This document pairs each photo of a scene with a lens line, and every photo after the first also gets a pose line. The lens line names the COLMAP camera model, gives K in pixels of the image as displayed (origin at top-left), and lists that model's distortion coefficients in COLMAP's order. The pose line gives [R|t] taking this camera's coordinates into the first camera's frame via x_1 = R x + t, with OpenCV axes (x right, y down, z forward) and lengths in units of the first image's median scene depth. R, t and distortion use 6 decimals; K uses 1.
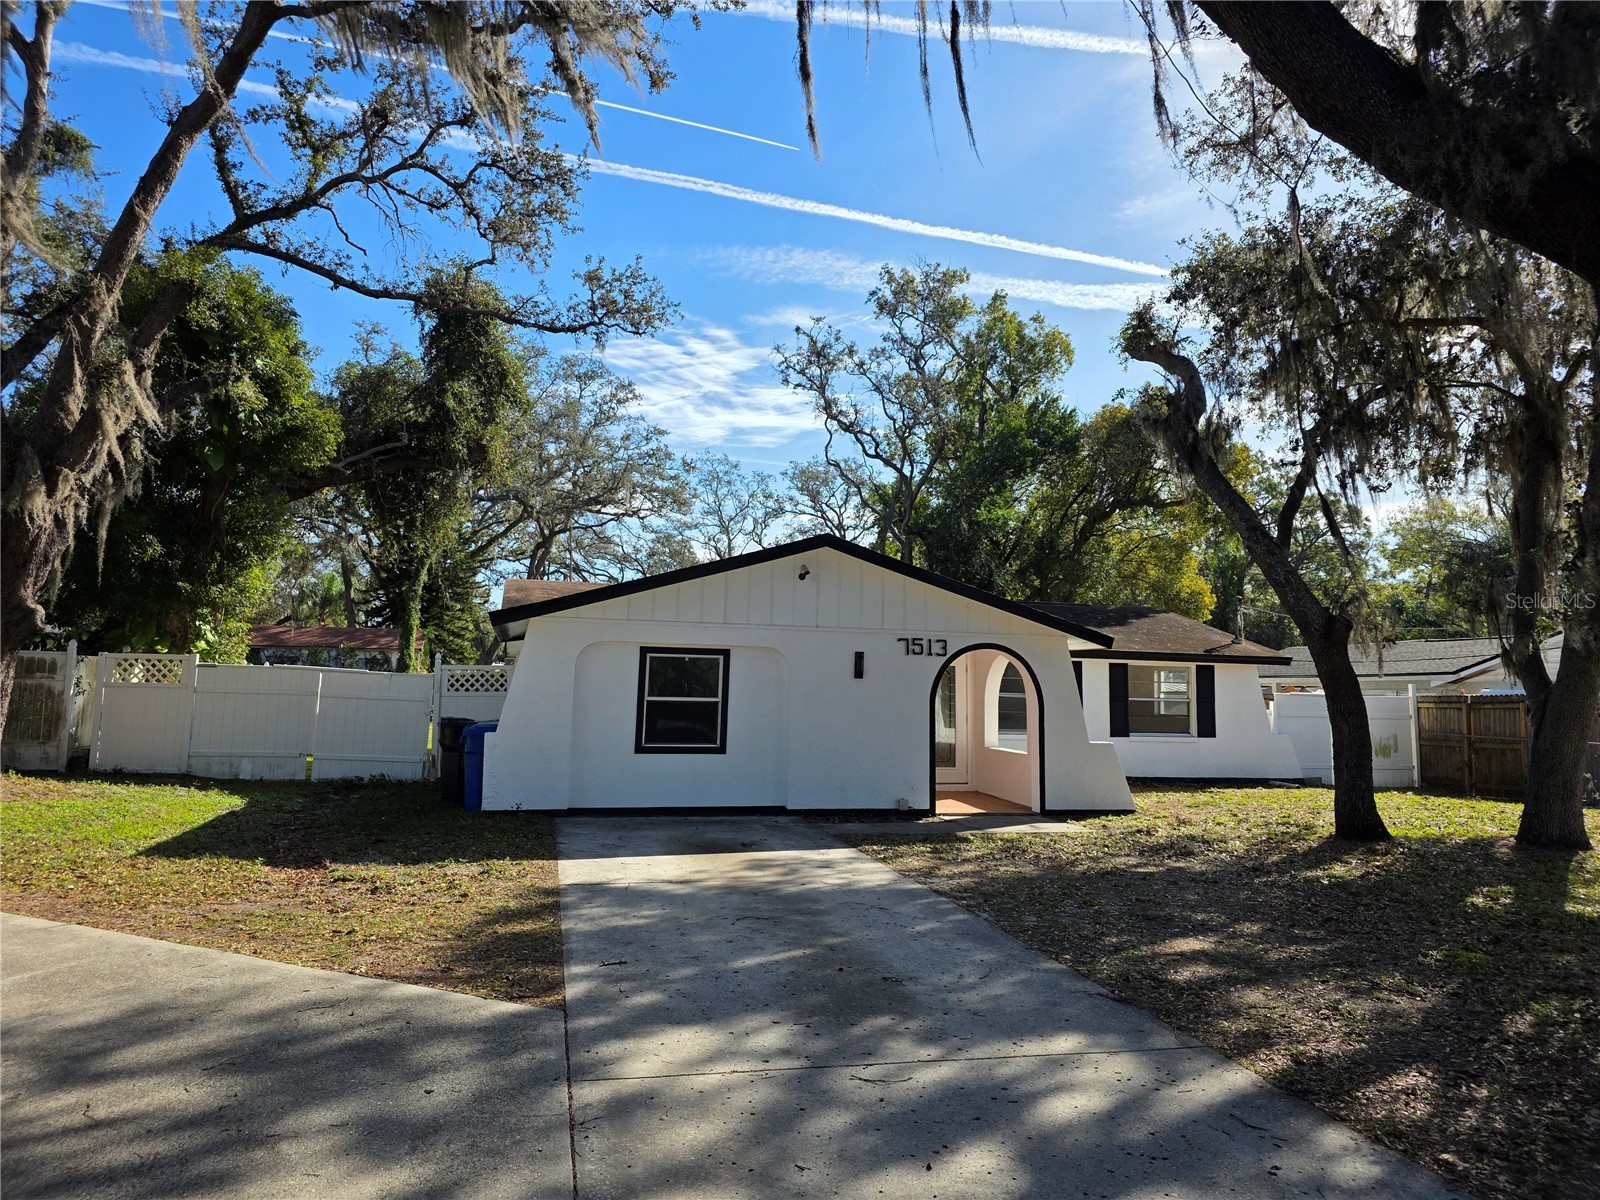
lens RADIAL K [[1070.0, 0, 809.9], [0, 1070.0, 583.4], [0, 0, 1]] dist [0.056107, -0.047828]
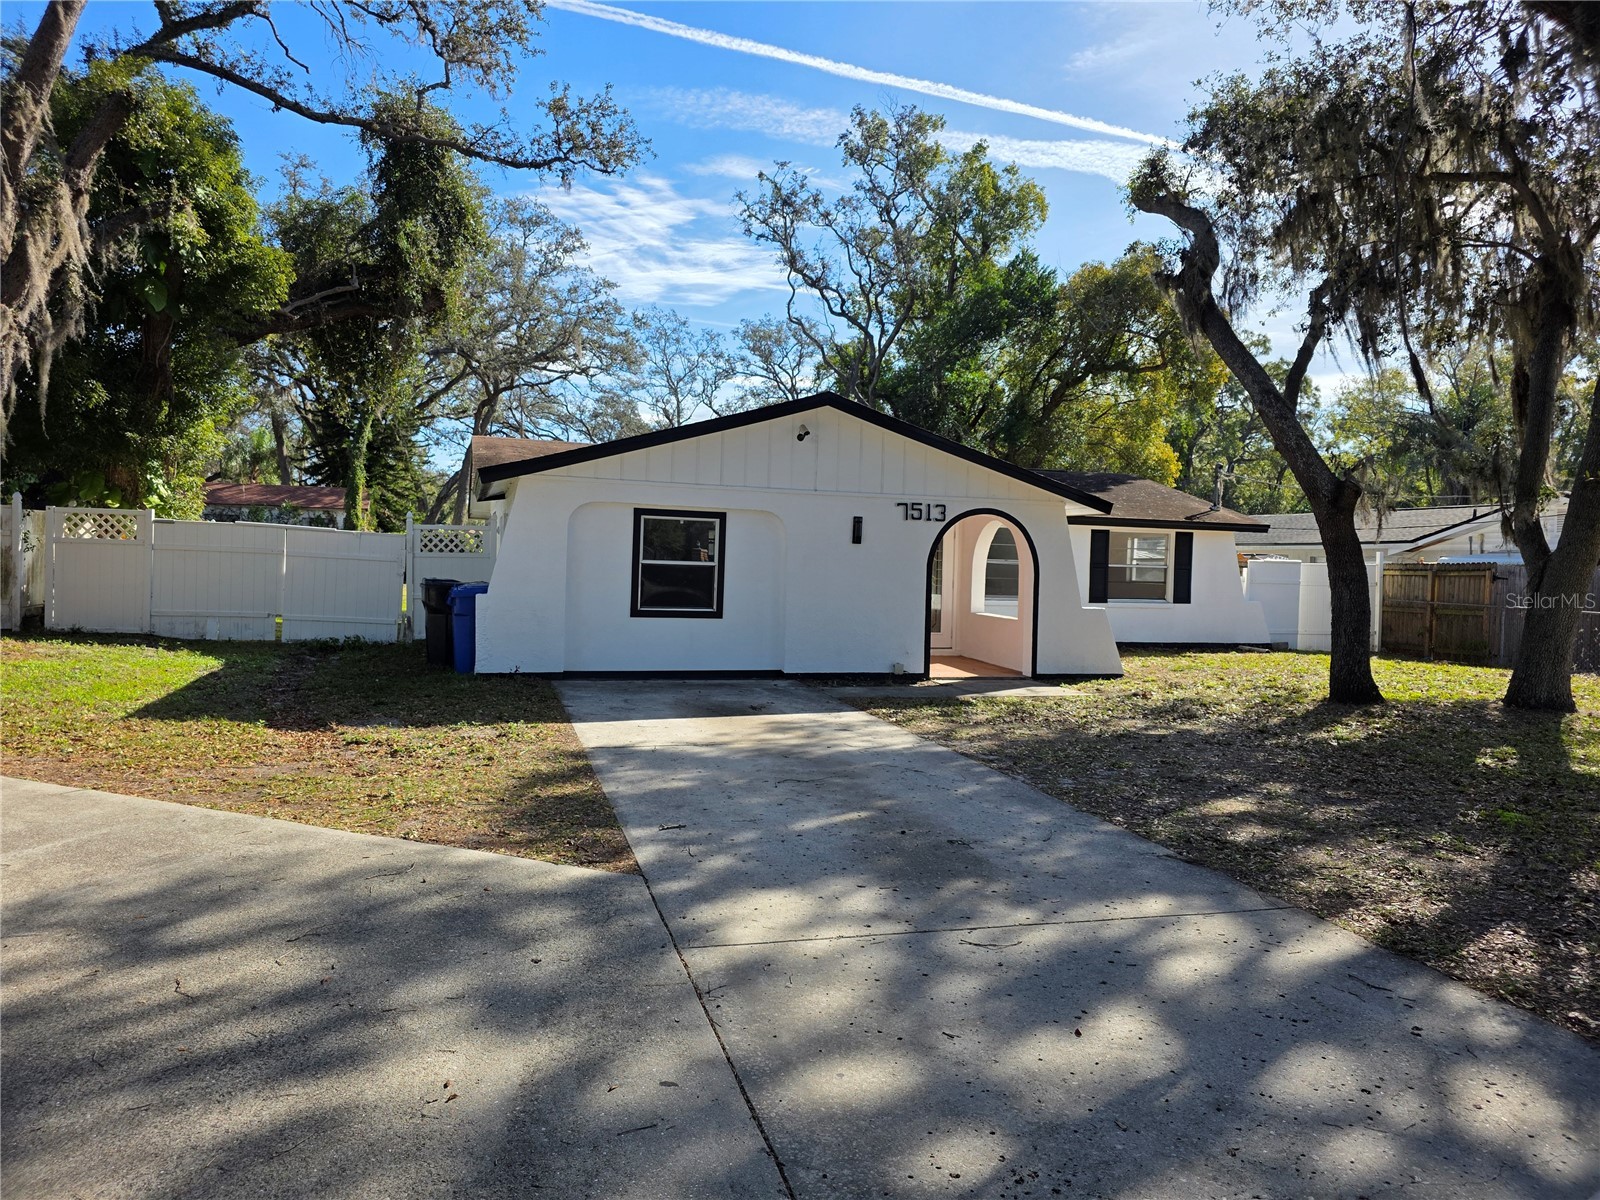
lens RADIAL K [[1070.0, 0, 804.8], [0, 1070.0, 587.5], [0, 0, 1]] dist [0.056107, -0.047828]
pose [[0.998654, 0.006603, 0.051441, -0.050372], [-0.013146, 0.991697, 0.127921, 0.004544], [-0.050170, -0.128425, 0.990449, 0.025266]]
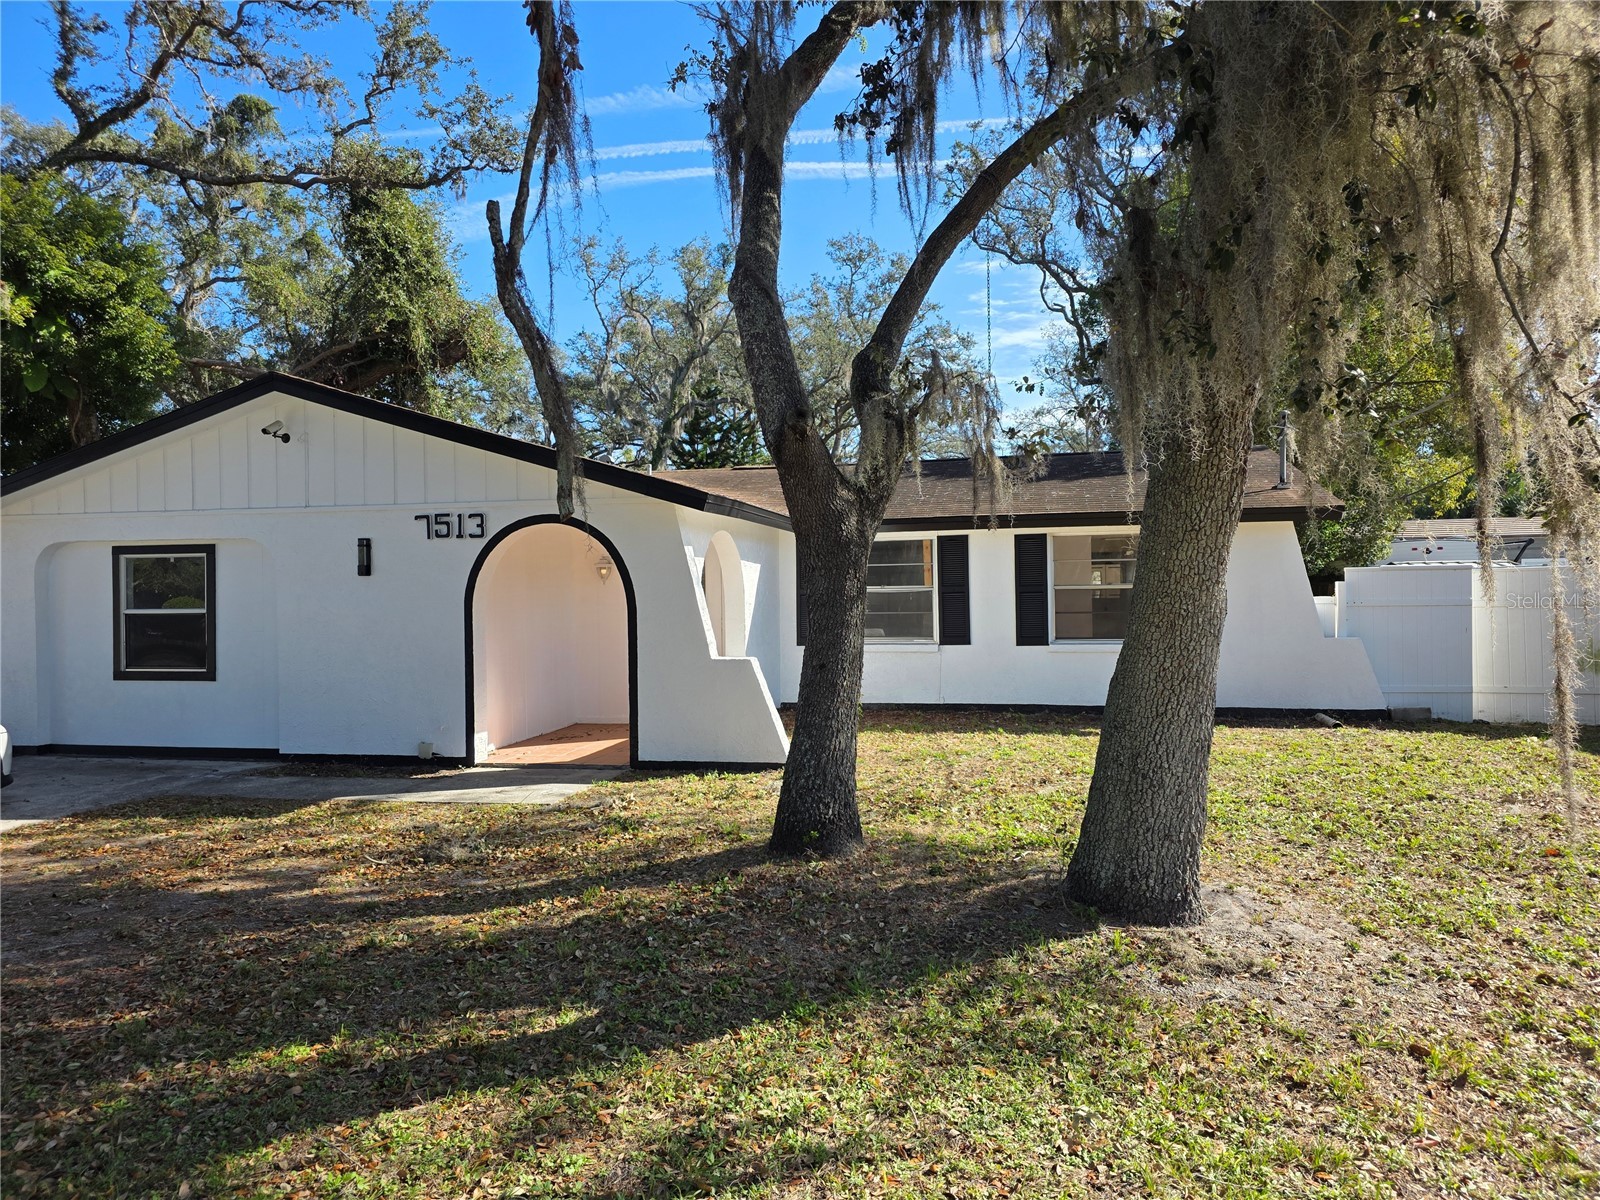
lens RADIAL K [[1070.0, 0, 822.3], [0, 1070.0, 611.2], [0, 0, 1]] dist [0.056107, -0.047828]
pose [[0.893763, -0.027128, -0.447718, 0.617807], [0.076868, 0.992666, 0.093302, 0.066782], [0.441904, -0.117805, 0.889294, 0.476708]]
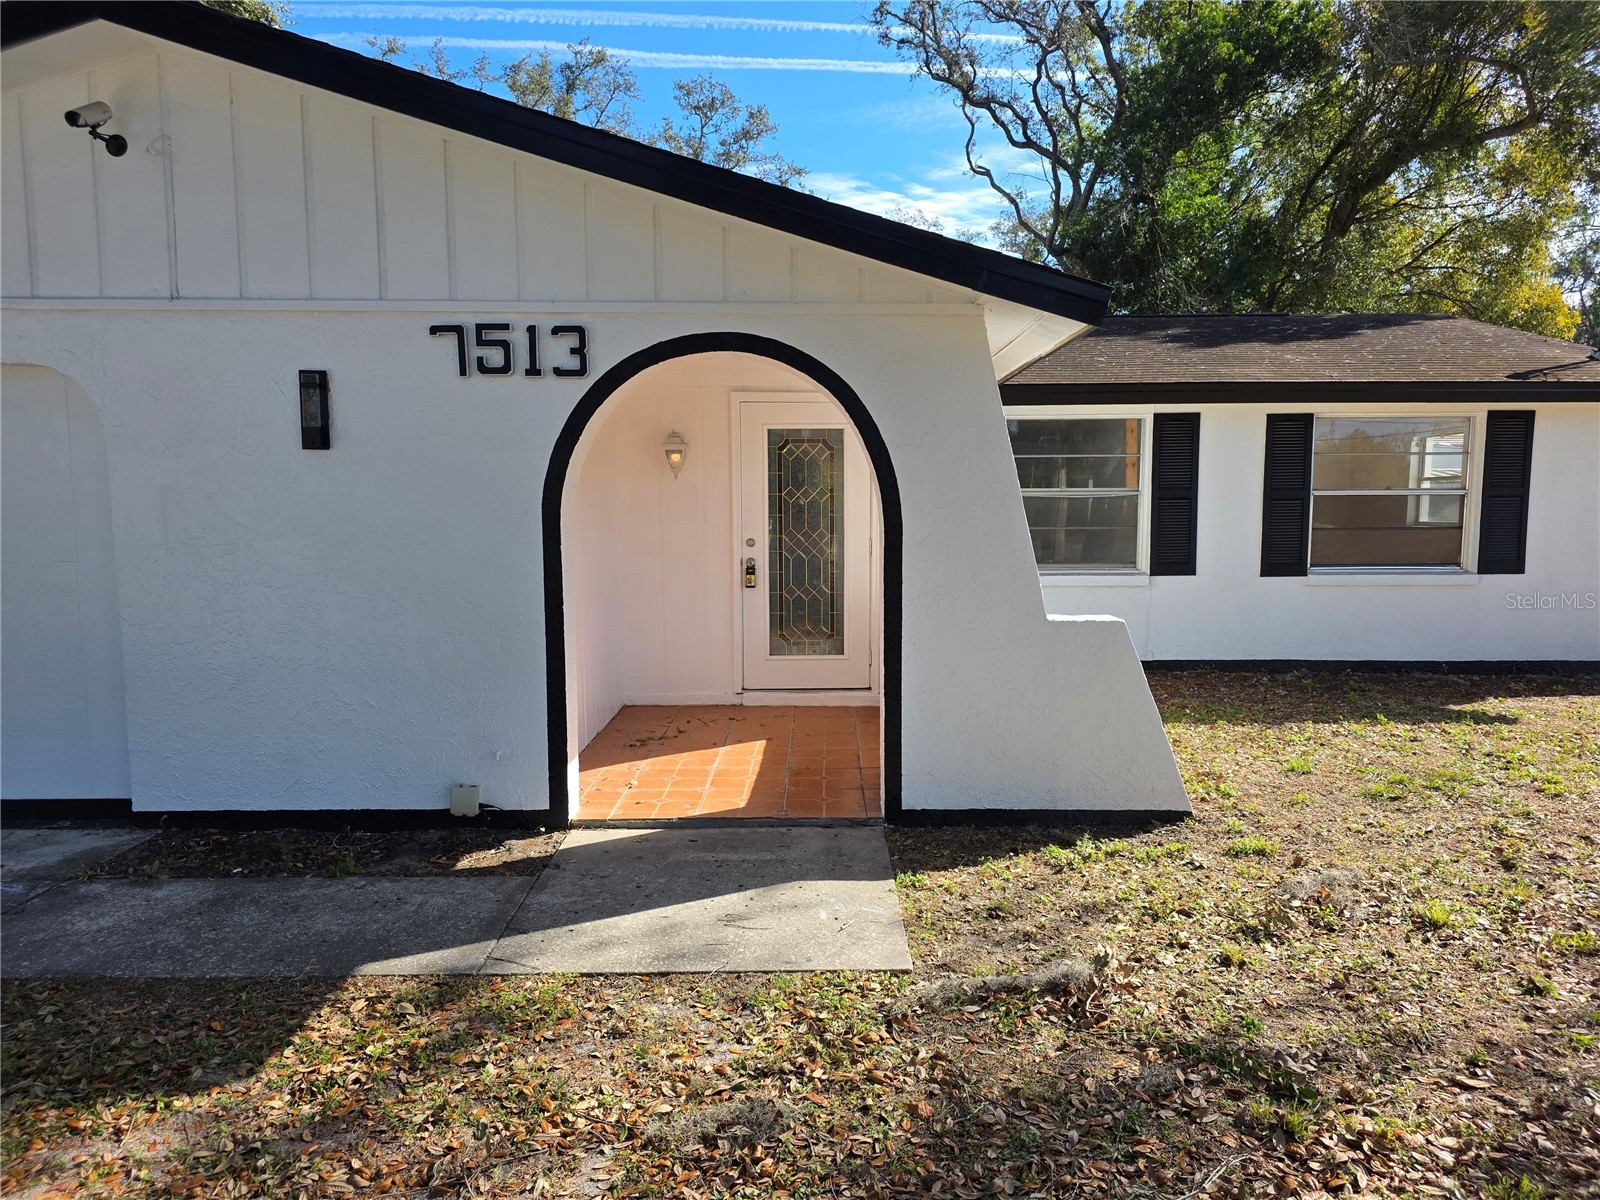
lens RADIAL K [[1070.0, 0, 830.7], [0, 1070.0, 614.1], [0, 0, 1]] dist [0.056107, -0.047828]
pose [[0.968912, 0.003541, -0.247380, 0.283068], [0.046635, 0.979359, 0.196674, 0.077766], [0.242970, -0.202096, 0.948748, 0.675310]]
